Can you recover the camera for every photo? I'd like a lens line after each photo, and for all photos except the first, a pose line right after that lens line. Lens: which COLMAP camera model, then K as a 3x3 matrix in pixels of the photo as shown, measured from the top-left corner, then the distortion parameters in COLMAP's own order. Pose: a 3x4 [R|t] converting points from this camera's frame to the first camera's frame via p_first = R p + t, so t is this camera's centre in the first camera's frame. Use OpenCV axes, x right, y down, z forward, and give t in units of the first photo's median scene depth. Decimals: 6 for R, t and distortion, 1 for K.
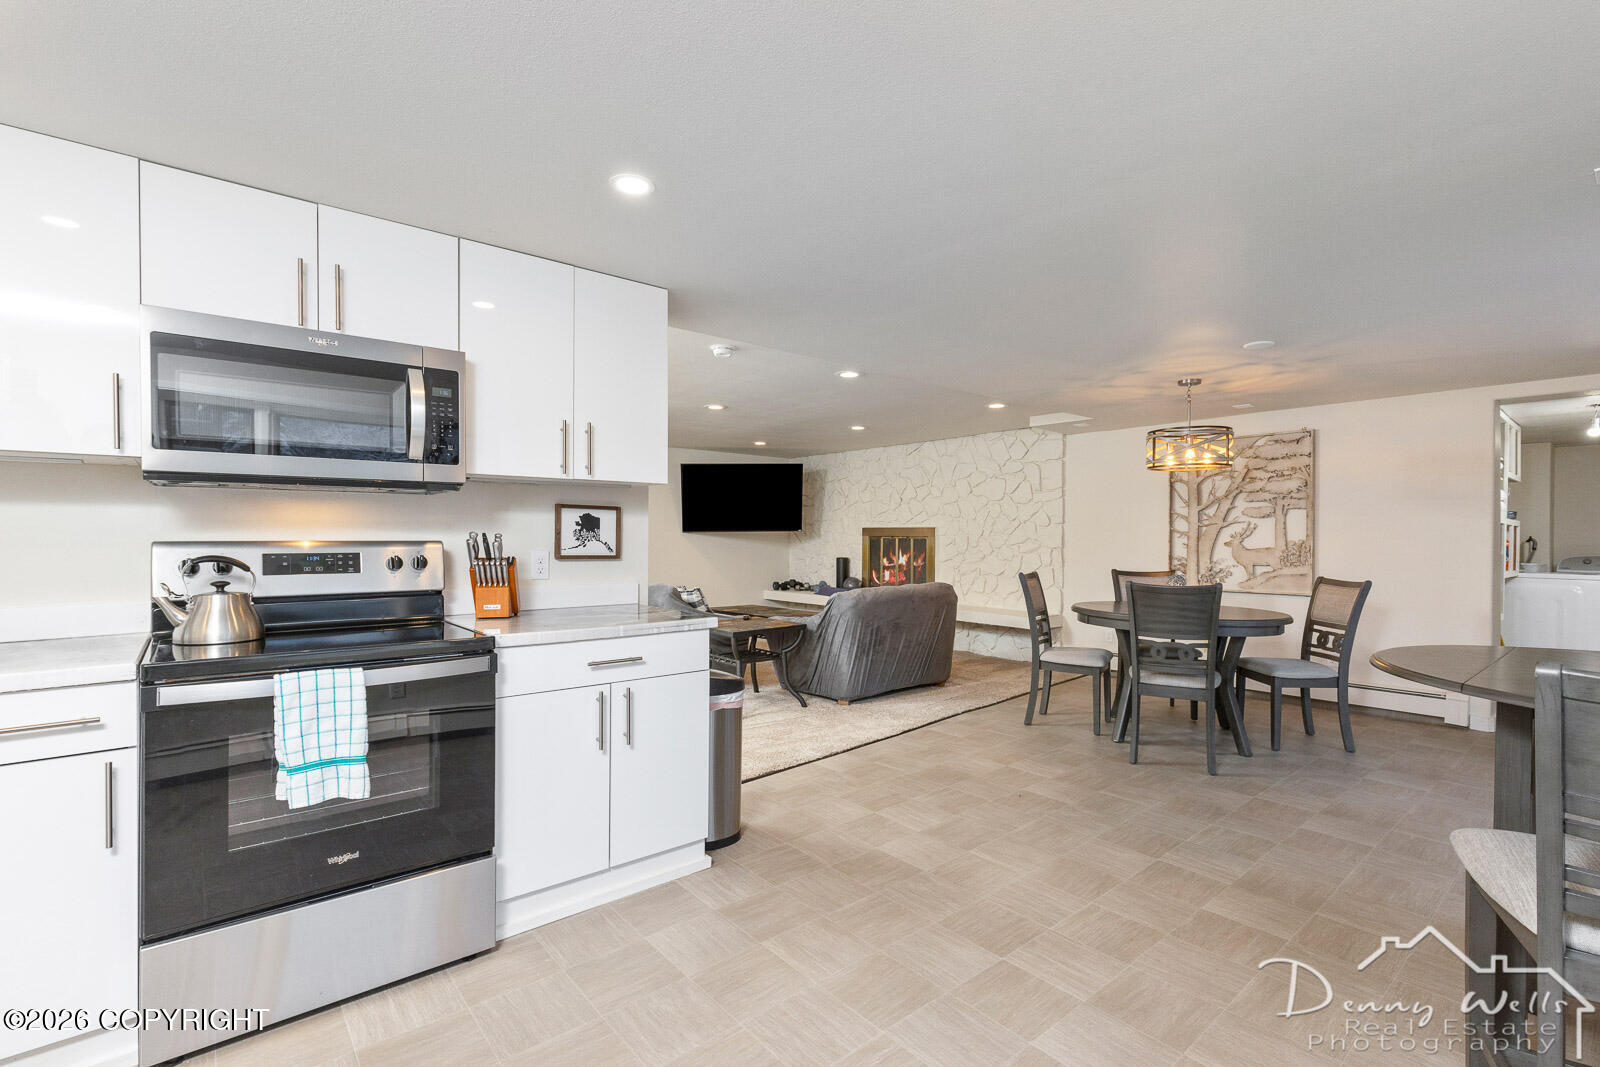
lens RADIAL K [[719.2, 0, 798.3], [0, 719.2, 540.4], [0, 0, 1]] dist [-0.000709, -0.000005]
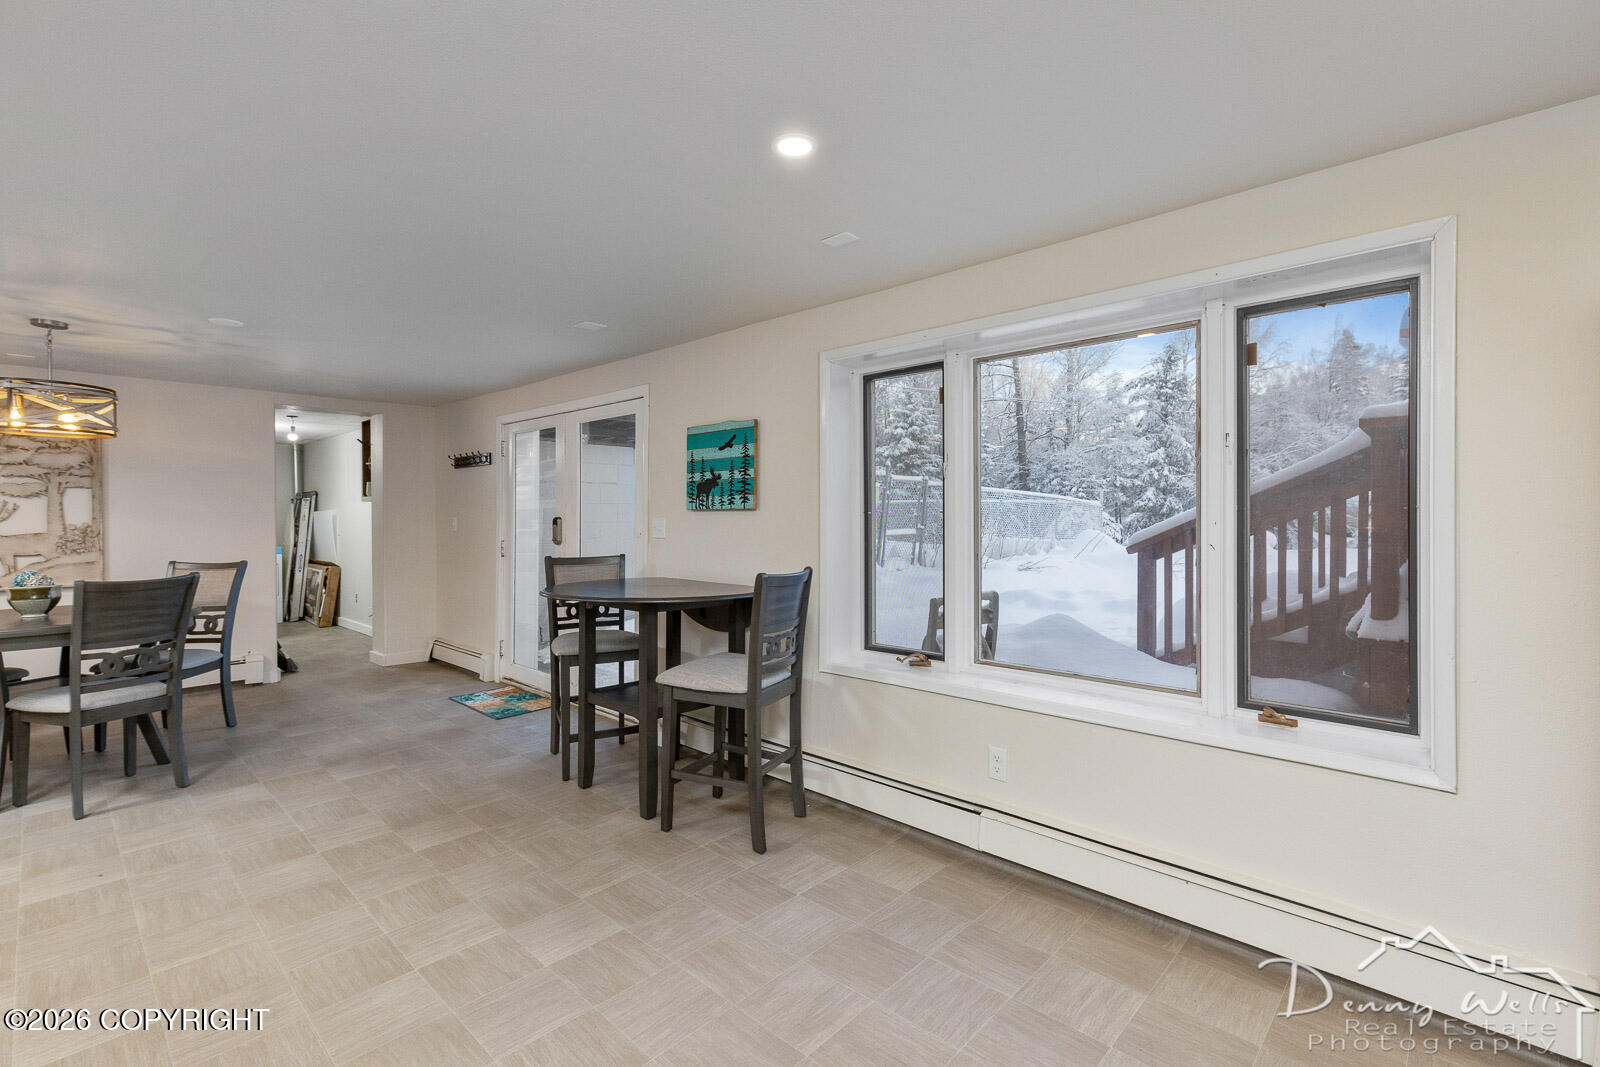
lens RADIAL K [[736.8, 0, 794.9], [0, 736.8, 525.4], [0, 0, 1]] dist [-0.001198, -0.000188]
pose [[-0.123669, -0.016614, 0.992184, -0.308842], [0.008916, 0.999801, 0.017853, -0.006875], [-0.992284, 0.011054, -0.123496, 0.261205]]
